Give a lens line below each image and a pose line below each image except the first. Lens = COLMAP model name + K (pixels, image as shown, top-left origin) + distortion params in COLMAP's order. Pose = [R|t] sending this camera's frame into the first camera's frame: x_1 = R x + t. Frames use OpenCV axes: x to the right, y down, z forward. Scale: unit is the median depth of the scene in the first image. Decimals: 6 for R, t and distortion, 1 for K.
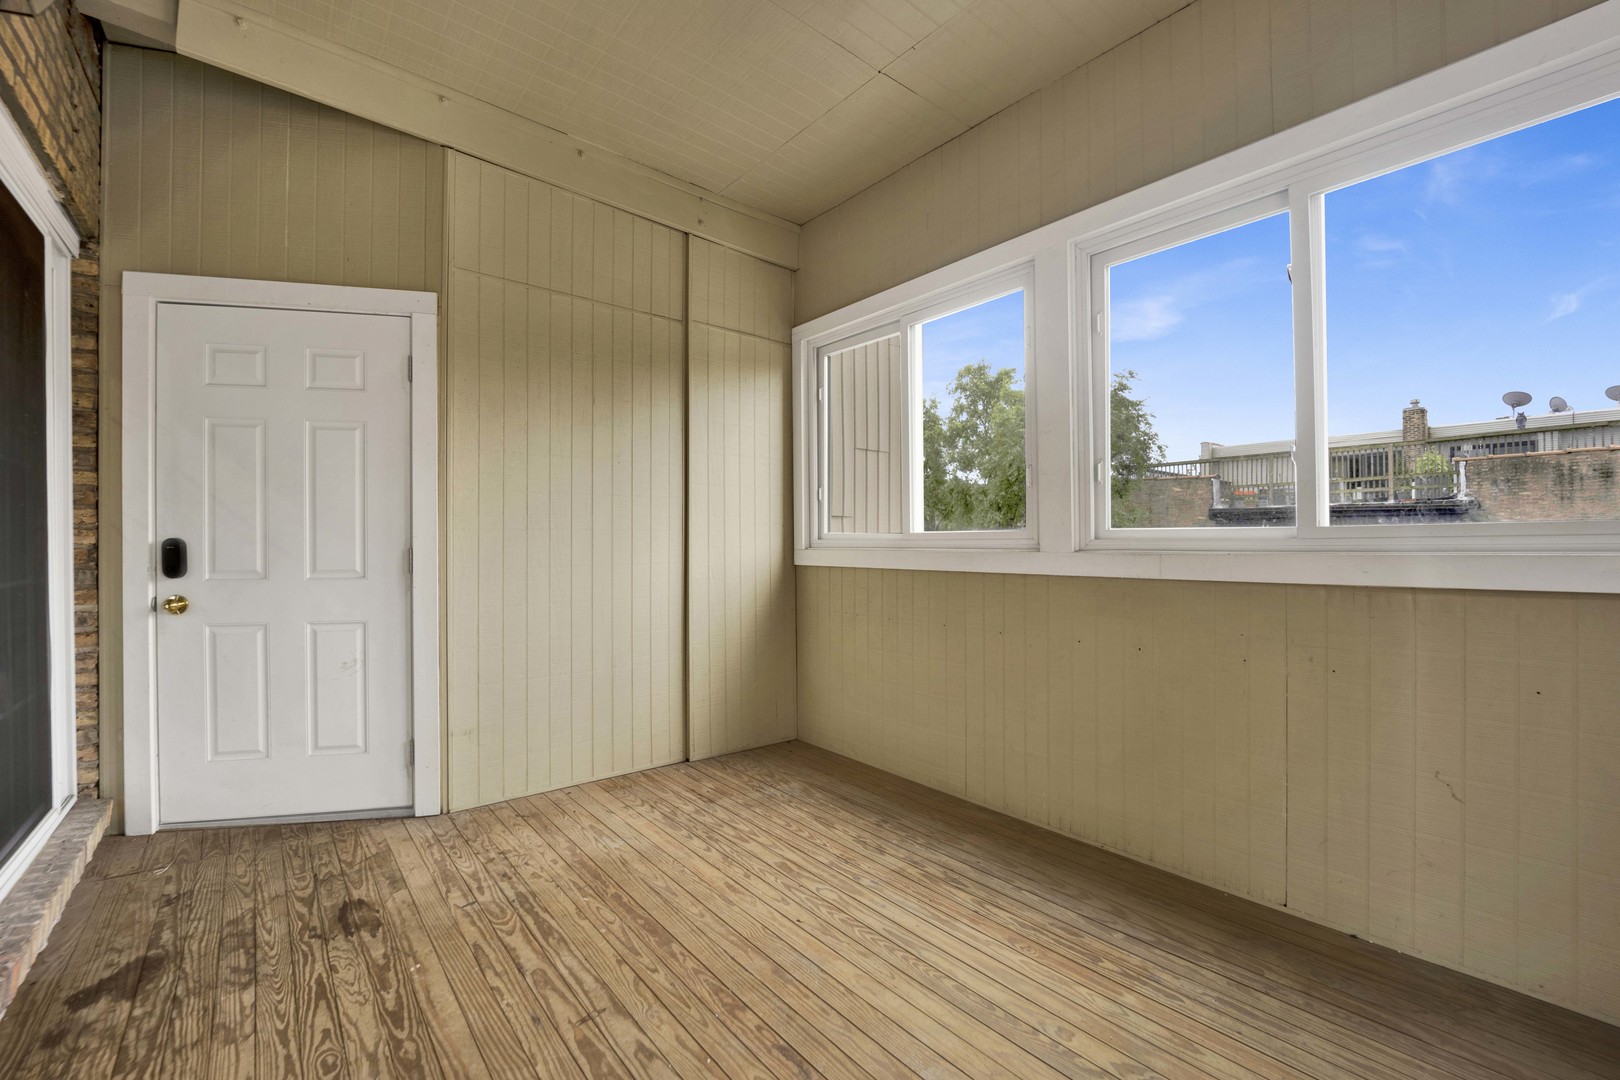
lens RADIAL K [[677.3, 0, 799.0], [0, 677.3, 542.1], [0, 0, 1]] dist [-0.022439, 0.000279]
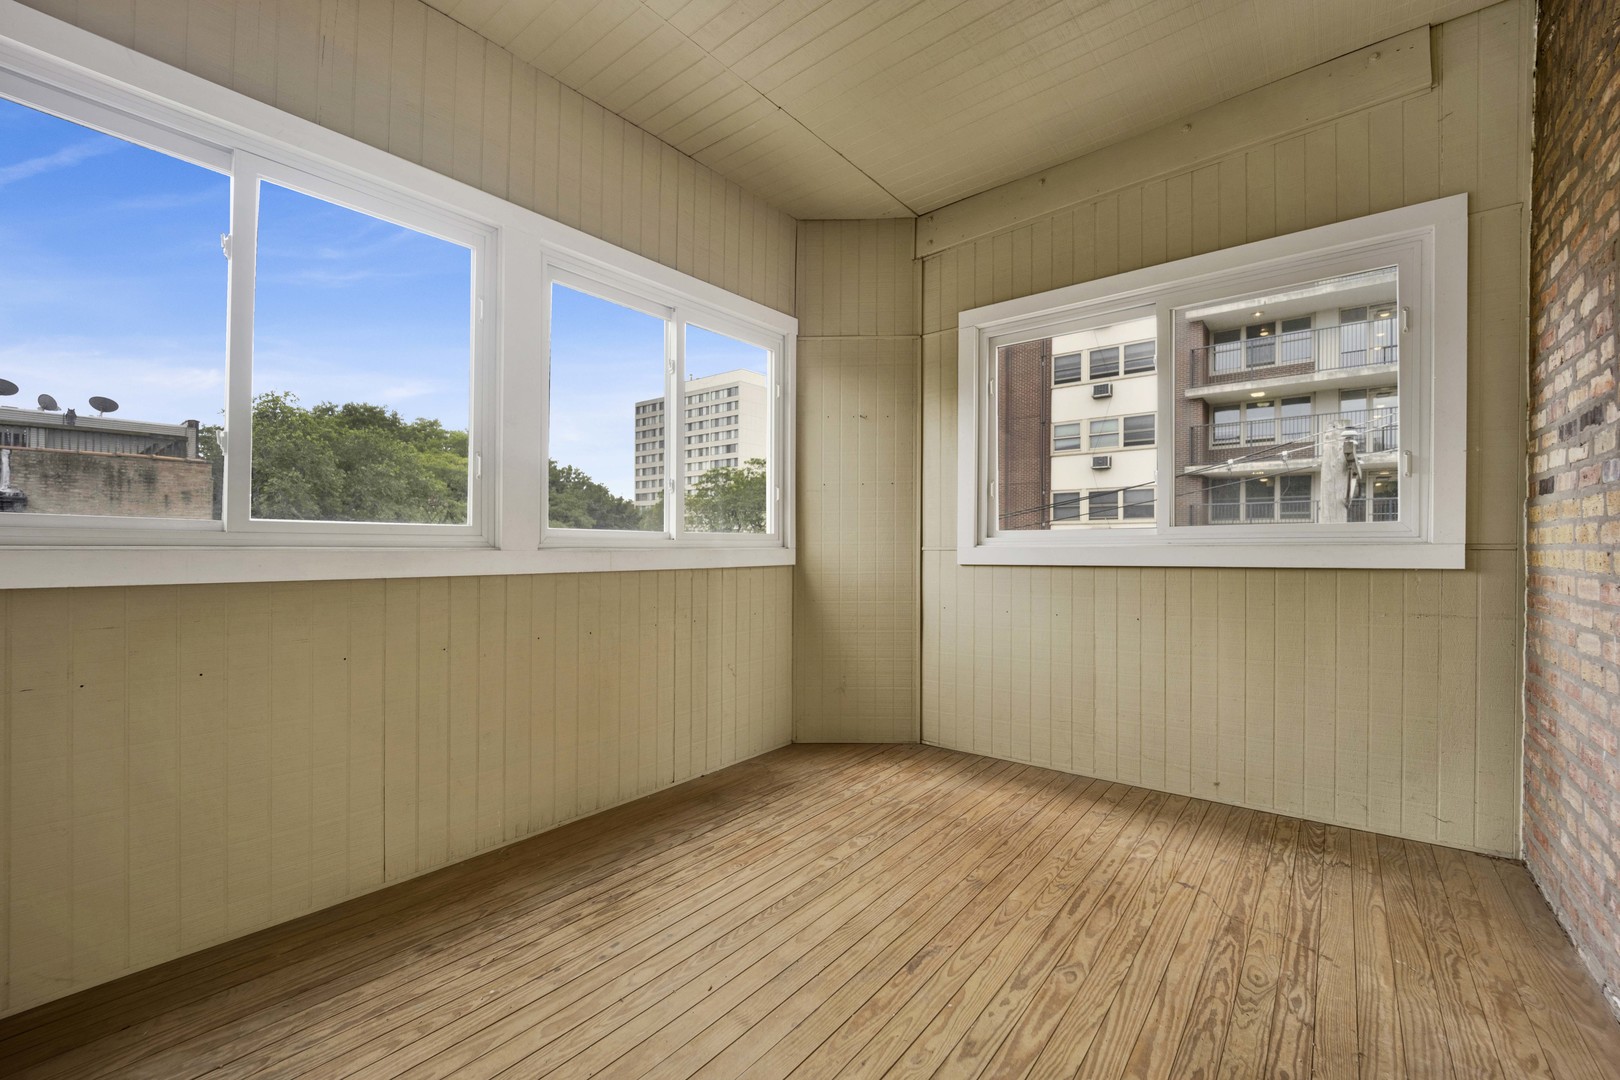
lens RADIAL K [[677.3, 0, 796.8], [0, 677.3, 544.8], [0, 0, 1]] dist [-0.022439, 0.000279]
pose [[-0.219989, 0.000596, 0.975502, -0.739769], [-0.008693, 0.999959, -0.002571, 0.006874], [-0.975464, -0.009046, -0.219975, 0.949239]]
